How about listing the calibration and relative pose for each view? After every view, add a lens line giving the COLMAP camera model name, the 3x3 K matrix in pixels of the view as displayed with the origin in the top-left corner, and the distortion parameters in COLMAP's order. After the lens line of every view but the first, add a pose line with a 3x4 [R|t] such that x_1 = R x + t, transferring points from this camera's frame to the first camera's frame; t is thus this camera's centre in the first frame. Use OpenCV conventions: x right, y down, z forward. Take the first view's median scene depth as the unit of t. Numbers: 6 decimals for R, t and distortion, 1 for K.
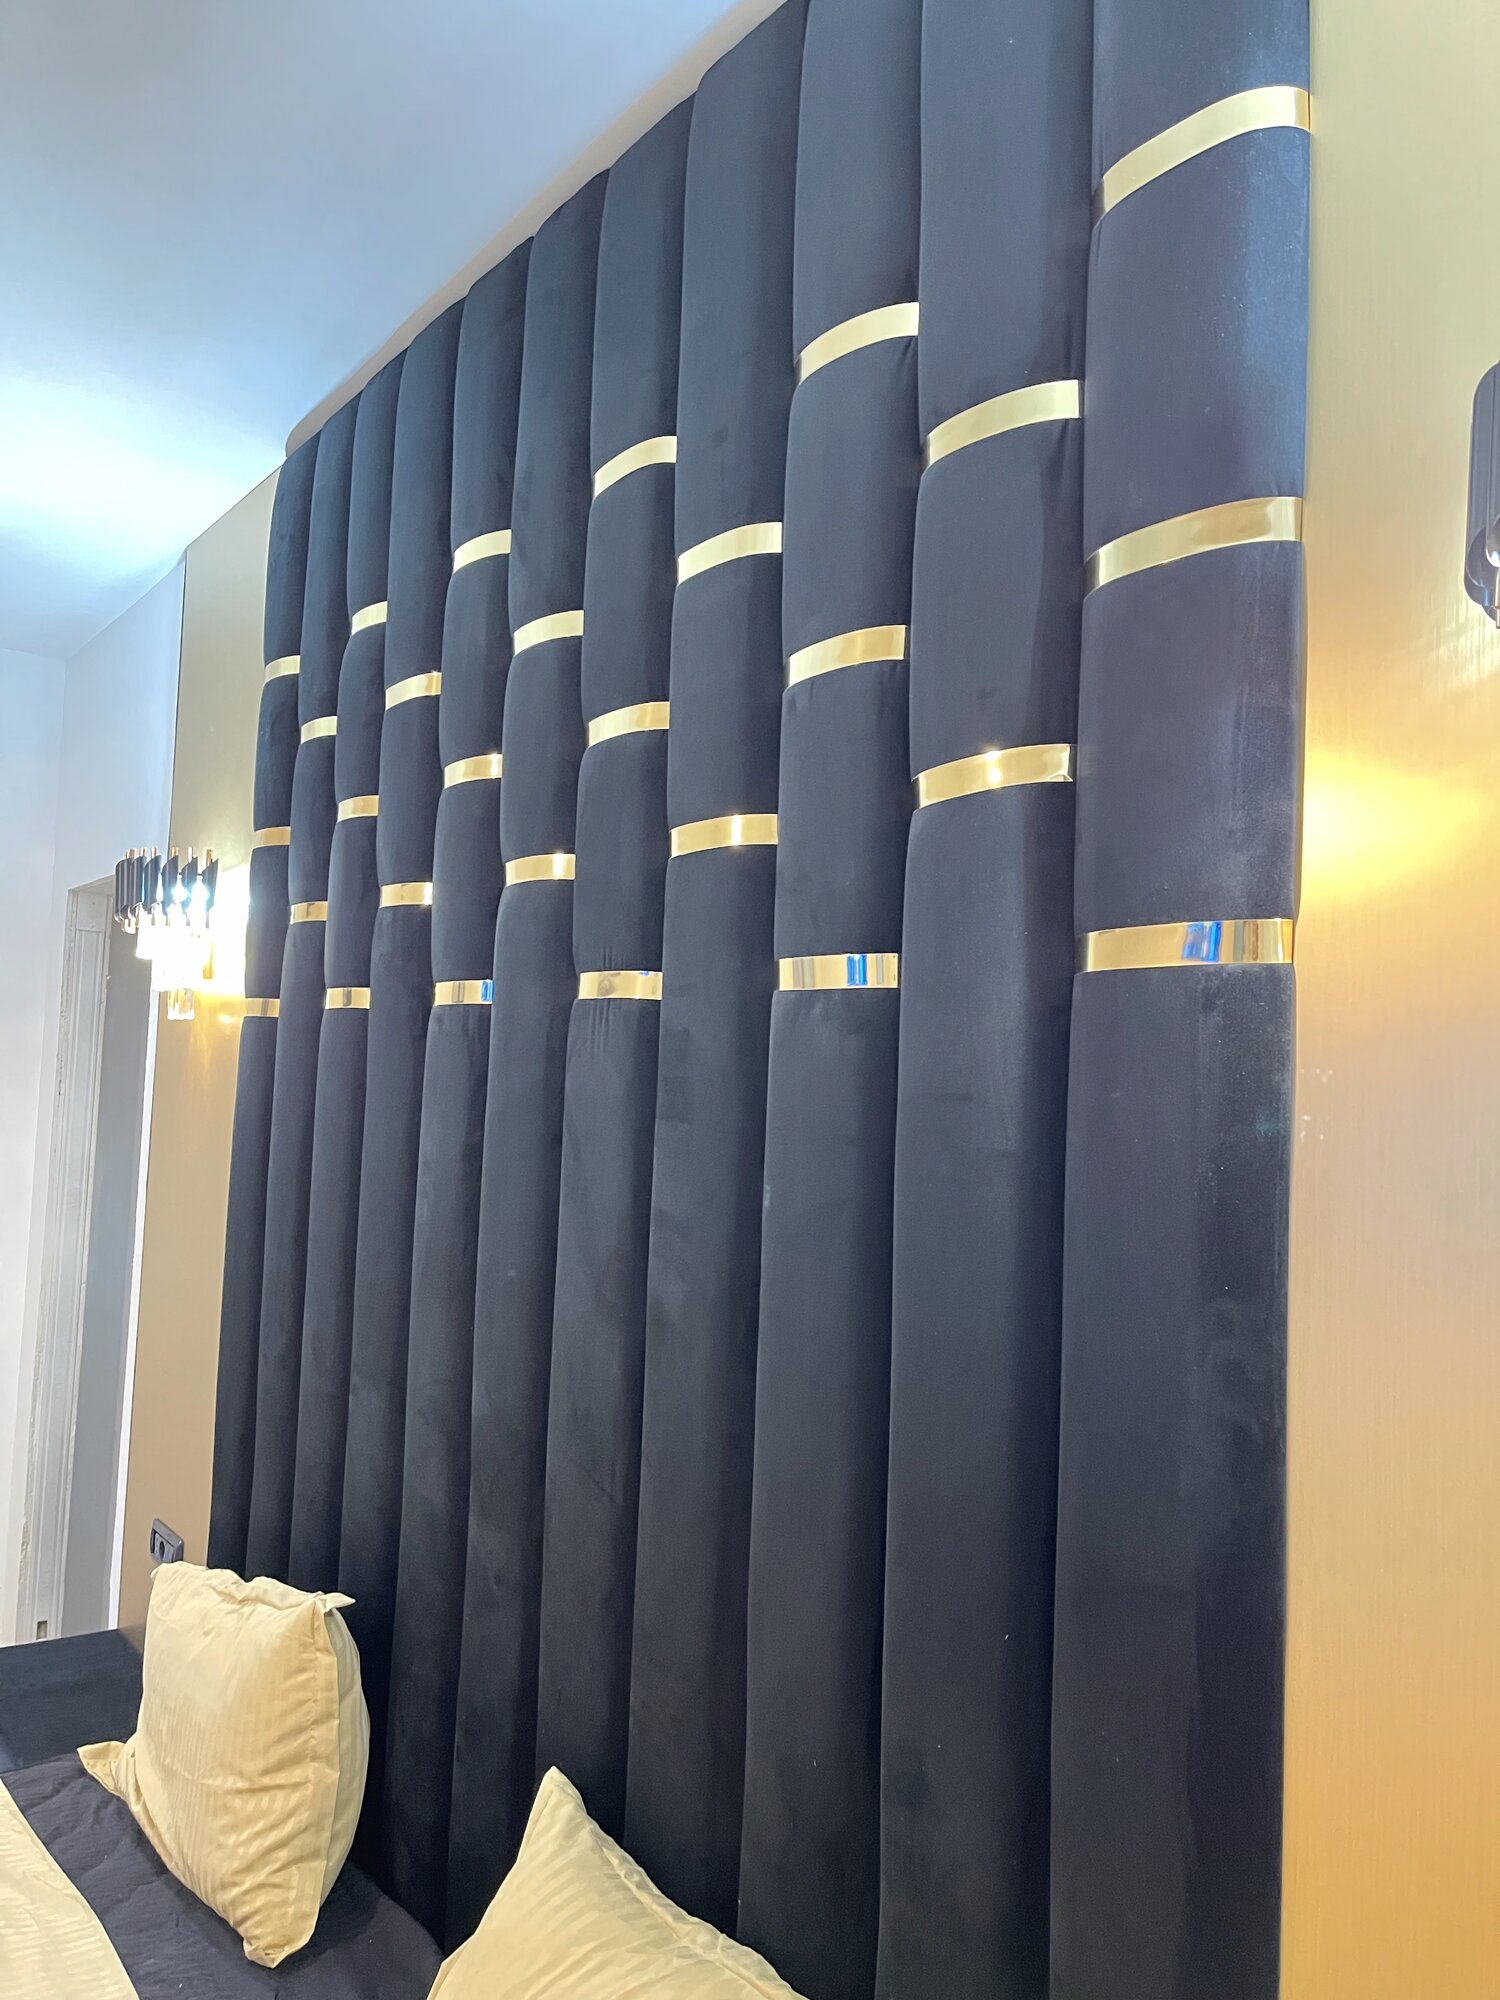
lens RADIAL K [[1504.2, 0, 753.6], [0, 1504.2, 1004.8], [0, 0, 1]] dist [0.083652, -0.118756]
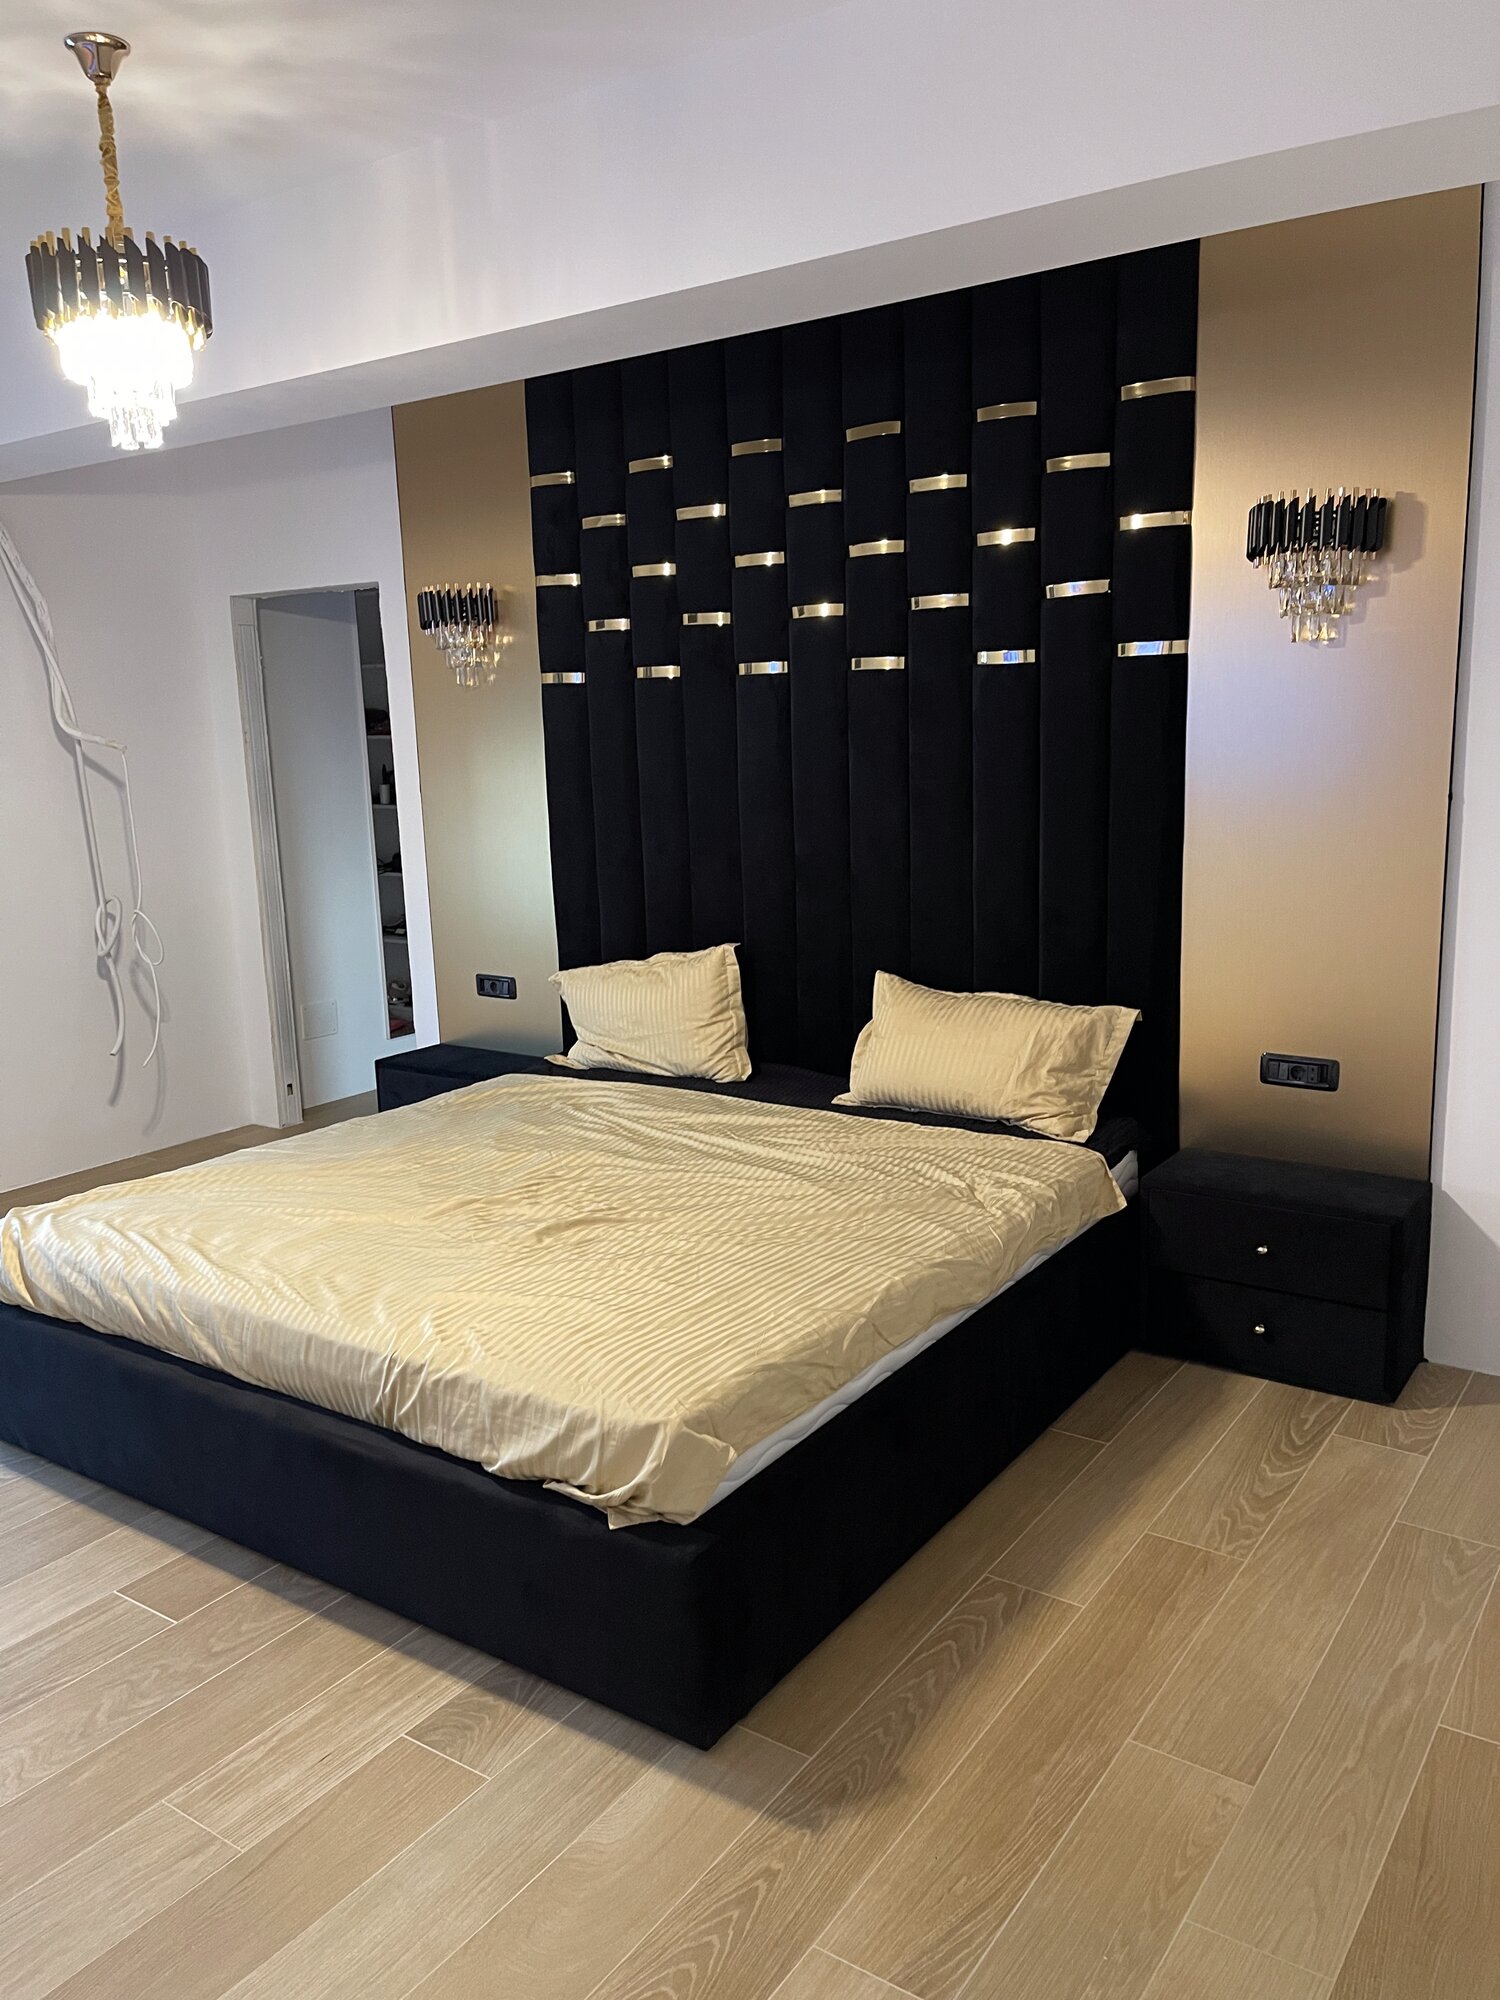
lens RADIAL K [[1502.7, 0, 768.3], [0, 1502.7, 1015.5], [0, 0, 1]] dist [0.081596, -0.114729]
pose [[0.945192, -0.125436, 0.301460, -0.954905], [0.044414, 0.964075, 0.261892, -0.100009], [-0.323481, -0.234149, 0.916807, -1.164190]]
